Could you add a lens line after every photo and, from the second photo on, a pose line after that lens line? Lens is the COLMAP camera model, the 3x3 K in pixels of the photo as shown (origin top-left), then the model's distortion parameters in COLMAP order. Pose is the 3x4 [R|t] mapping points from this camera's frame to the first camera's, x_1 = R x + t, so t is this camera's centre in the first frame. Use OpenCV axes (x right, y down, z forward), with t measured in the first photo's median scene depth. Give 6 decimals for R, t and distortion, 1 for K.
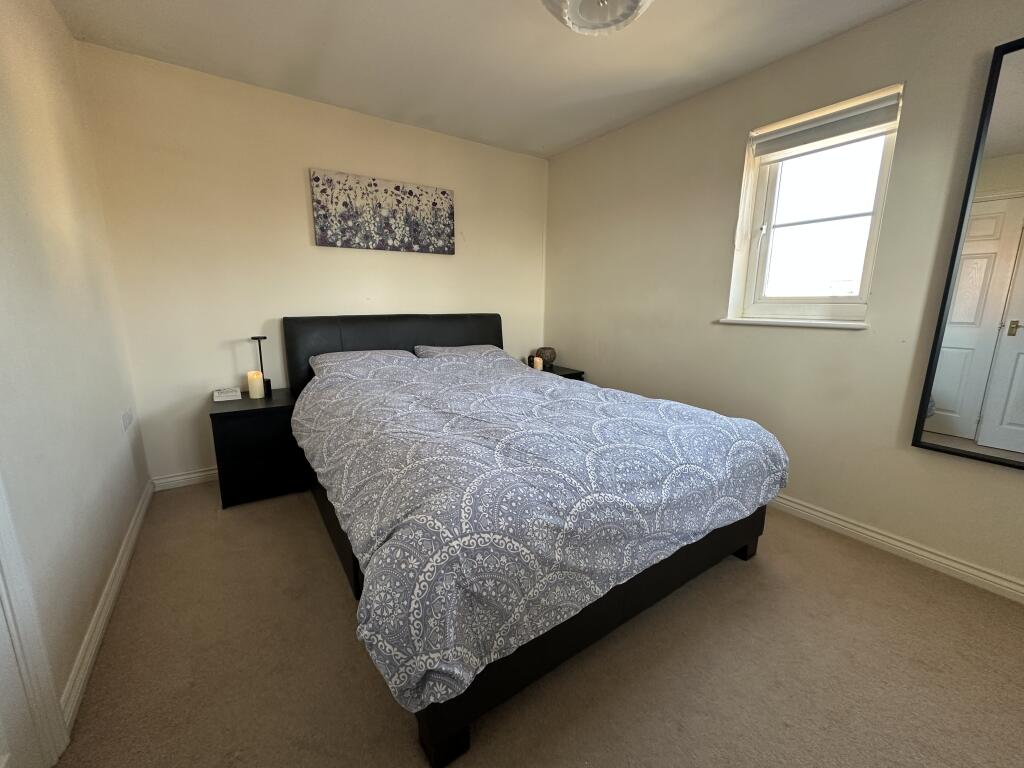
lens RADIAL K [[411.9, 0, 514.6], [0, 411.9, 382.0], [0, 0, 1]] dist [0.003579, 0.000306]
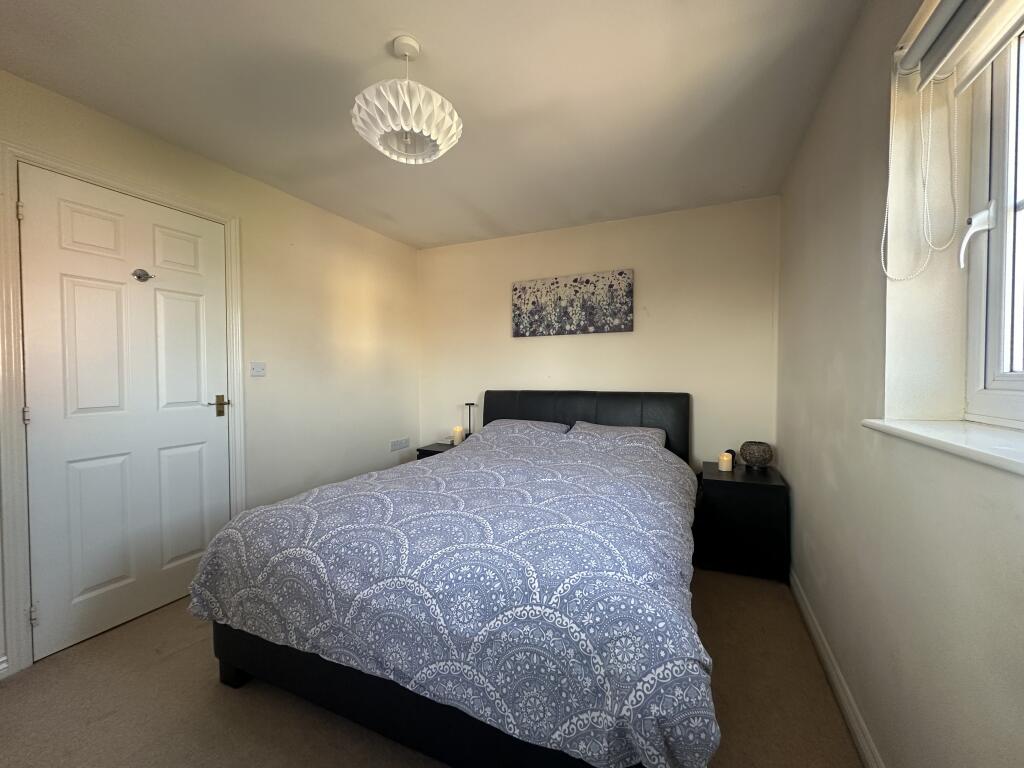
lens RADIAL K [[411.9, 0, 512.9], [0, 411.9, 384.9], [0, 0, 1]] dist [0.003579, 0.000306]
pose [[0.509706, 0.018572, -0.860148, 0.608587], [-0.160097, 0.984352, -0.073617, -0.078798], [0.845322, 0.175230, 0.504703, 0.338610]]
